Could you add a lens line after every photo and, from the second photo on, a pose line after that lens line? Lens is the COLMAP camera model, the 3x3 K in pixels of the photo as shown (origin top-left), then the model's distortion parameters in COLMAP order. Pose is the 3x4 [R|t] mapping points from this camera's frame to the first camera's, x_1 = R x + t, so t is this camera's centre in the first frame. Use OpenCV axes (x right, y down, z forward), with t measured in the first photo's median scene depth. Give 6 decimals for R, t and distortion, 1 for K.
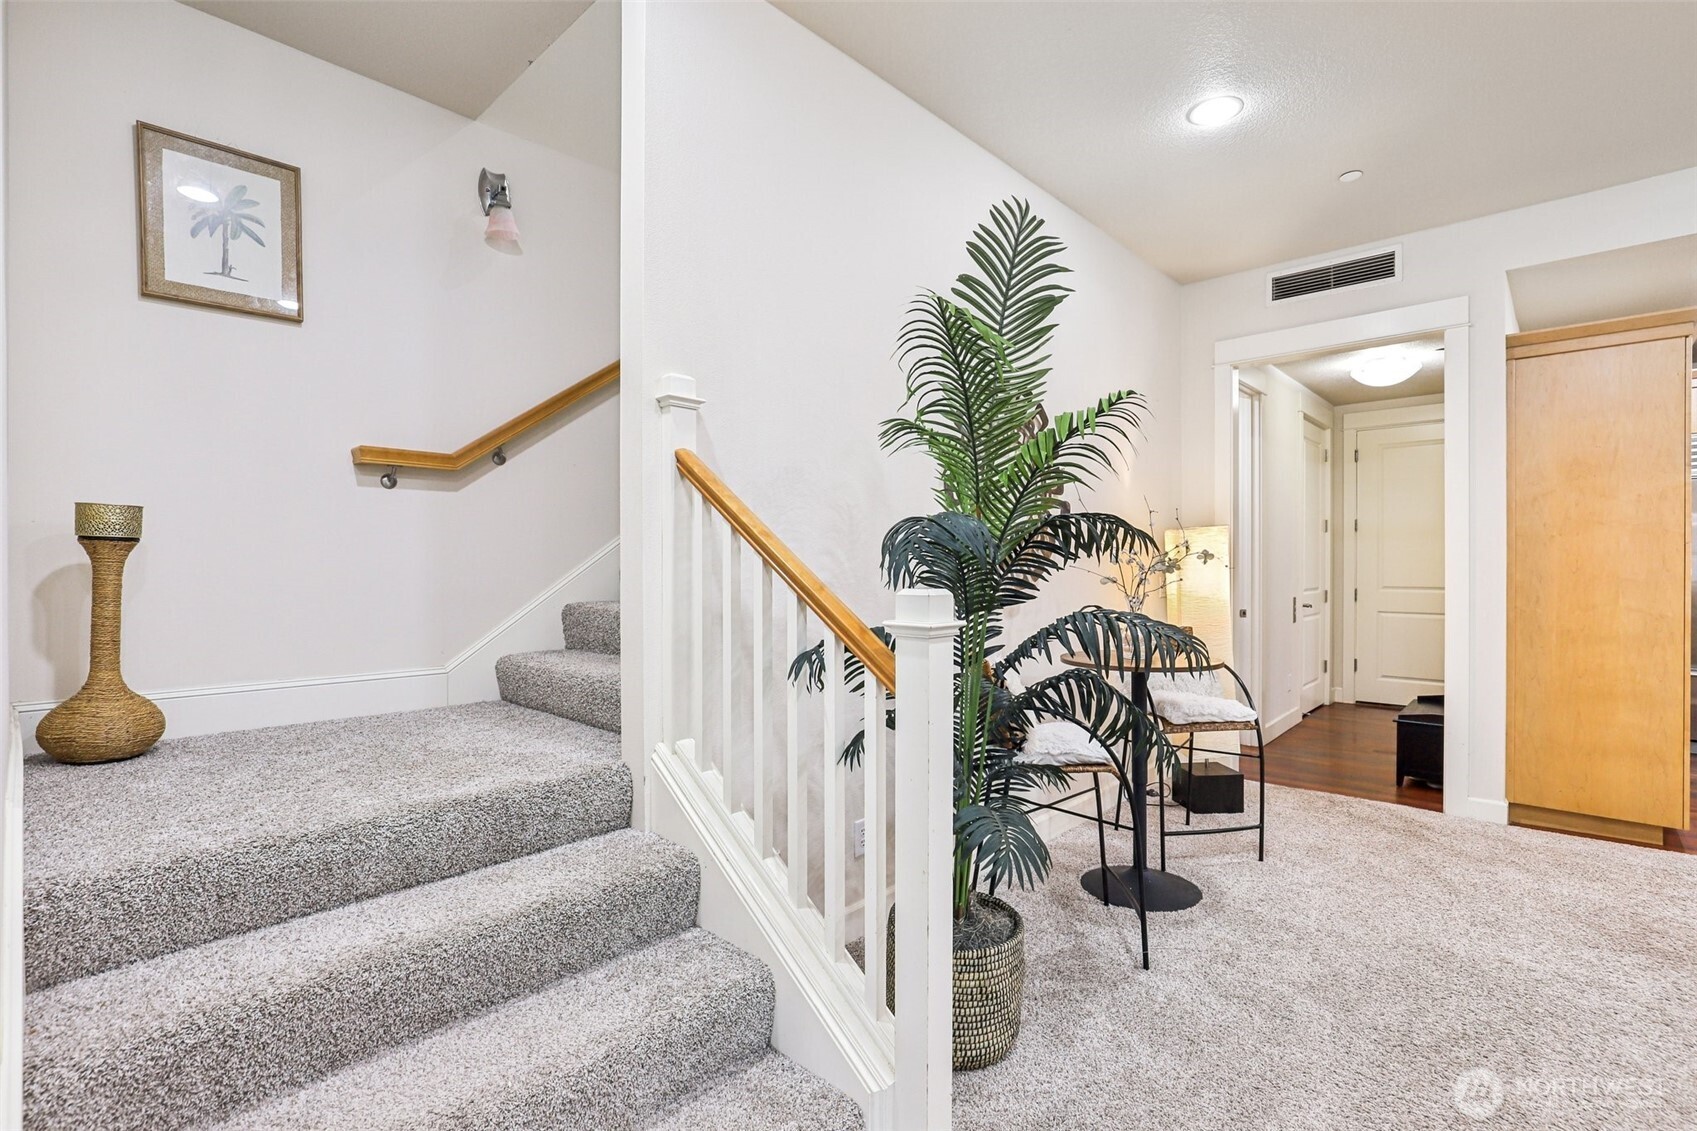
lens RADIAL K [[786.2, 0, 843.6], [0, 786.2, 570.2], [0, 0, 1]] dist [-0.020532, 0.006238]
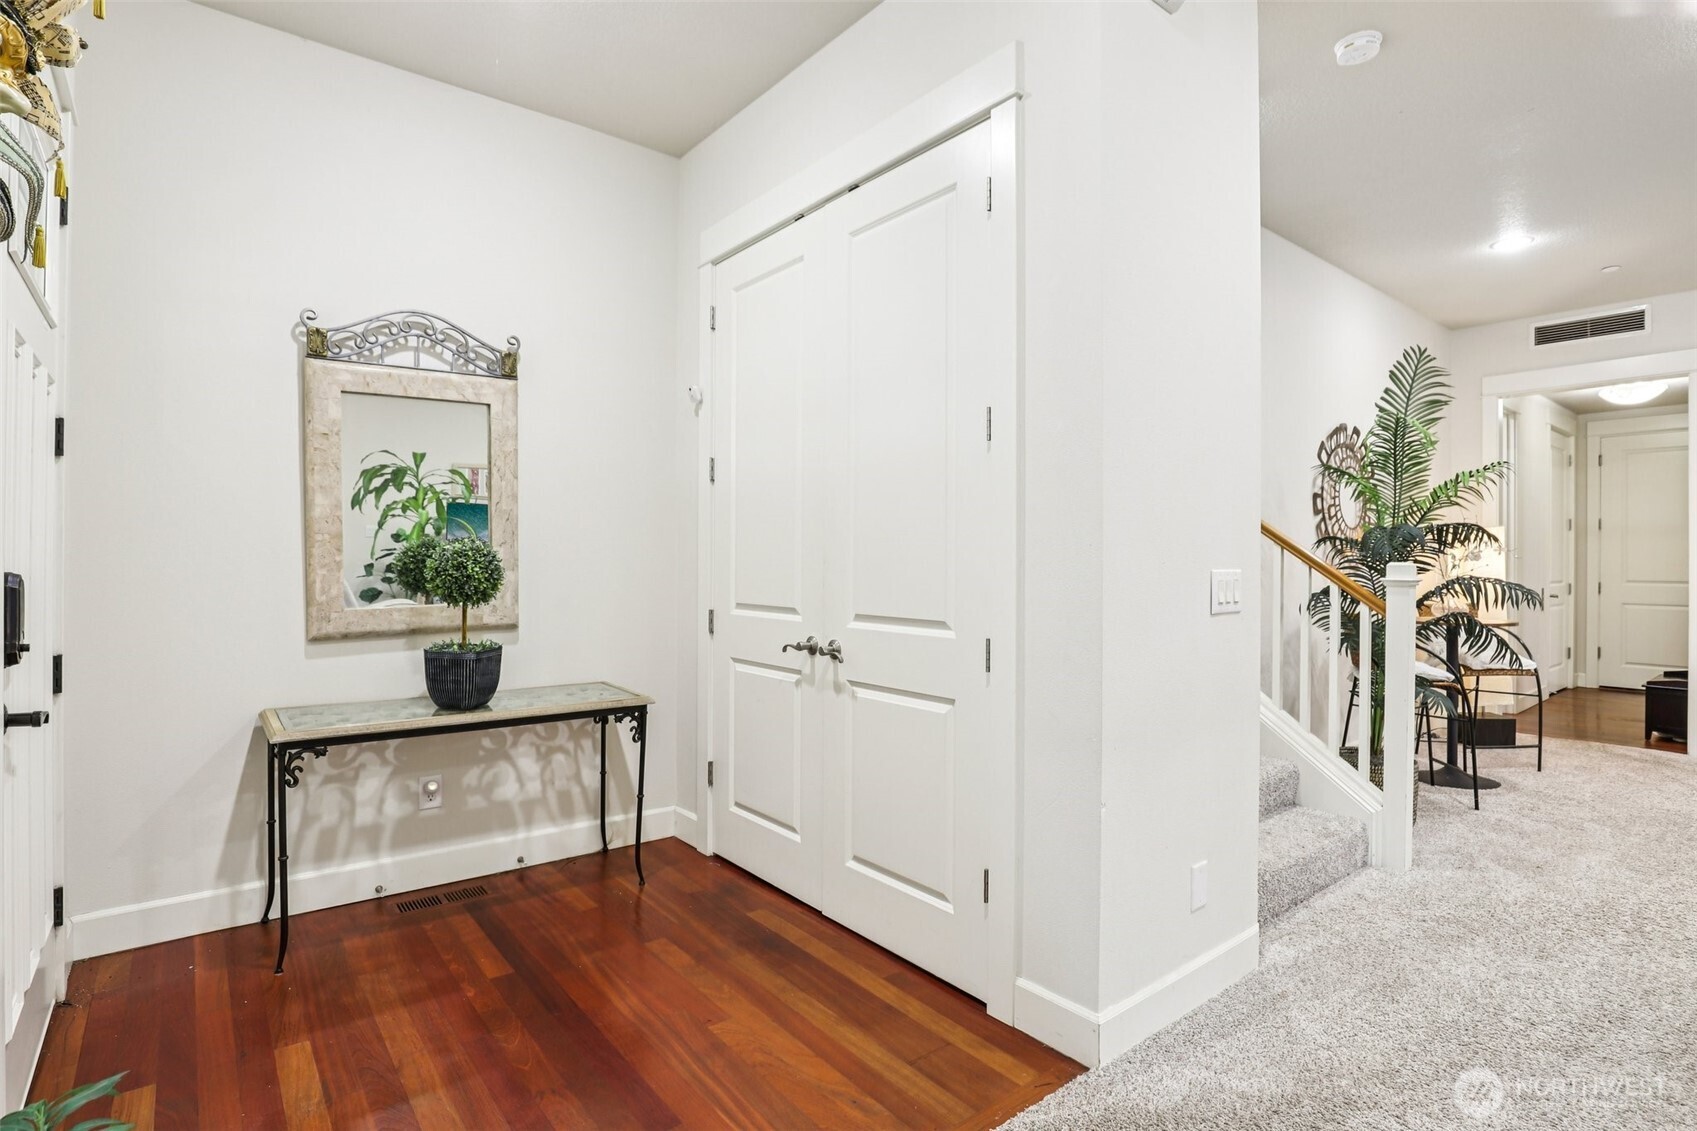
lens RADIAL K [[844.9, 0, 854.1], [0, 844.9, 558.2], [0, 0, 1]] dist [-0.014789, 0.000460]
pose [[0.991280, 0.007306, -0.131567, -0.380636], [-0.008590, 0.999921, -0.009195, 0.017372], [0.131490, 0.010245, 0.991265, -0.502555]]
